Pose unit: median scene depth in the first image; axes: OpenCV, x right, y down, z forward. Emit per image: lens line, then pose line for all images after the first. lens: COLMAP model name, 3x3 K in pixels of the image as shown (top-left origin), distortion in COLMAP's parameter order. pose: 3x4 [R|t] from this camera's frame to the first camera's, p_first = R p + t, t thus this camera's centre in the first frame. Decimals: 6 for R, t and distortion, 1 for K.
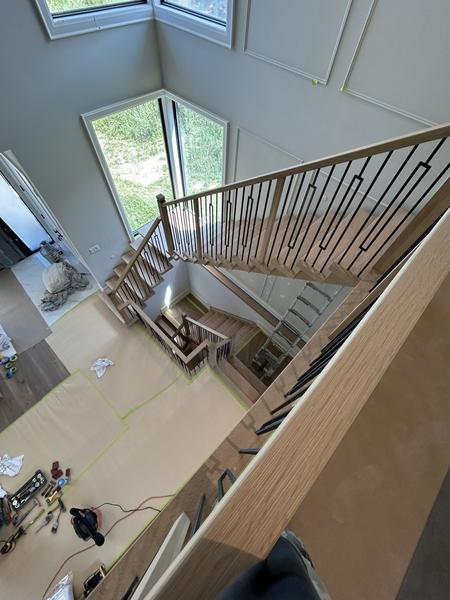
lens RADIAL K [[255.3, 0, 225.0], [0, 255.3, 300.0], [0, 0, 1]] dist [-0.011749, -0.000094]
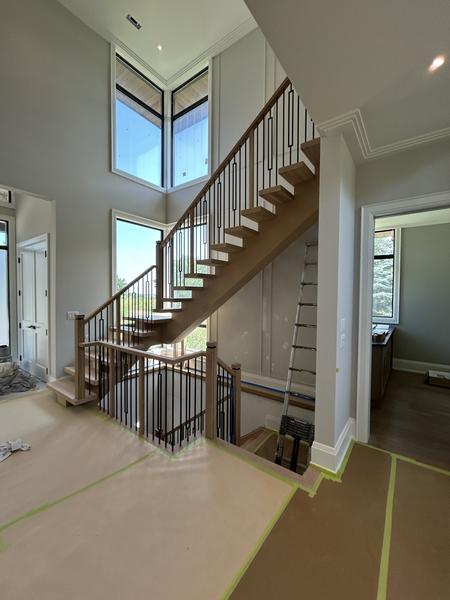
lens RADIAL K [[255.3, 0, 225.0], [0, 255.3, 300.0], [0, 0, 1]] dist [-0.011749, -0.000094]
pose [[0.991141, -0.031711, 0.128969, -0.104472], [0.126345, 0.524443, -0.842020, 0.772908], [-0.040936, 0.850855, 0.523803, 0.556476]]
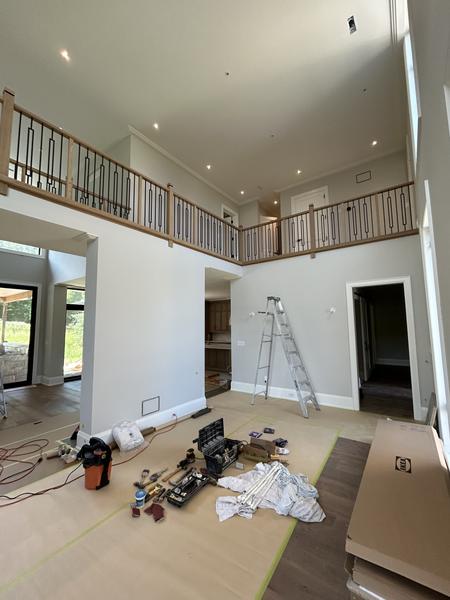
lens RADIAL K [[245.9, 0, 225.0], [0, 245.9, 300.0], [0, 0, 1]] dist [0.001189, 0.000112]
pose [[-0.986144, -0.040236, -0.160935, -0.767085], [-0.153811, 0.585182, 0.796181, -0.139957], [0.062141, 0.809903, -0.583263, 1.008500]]
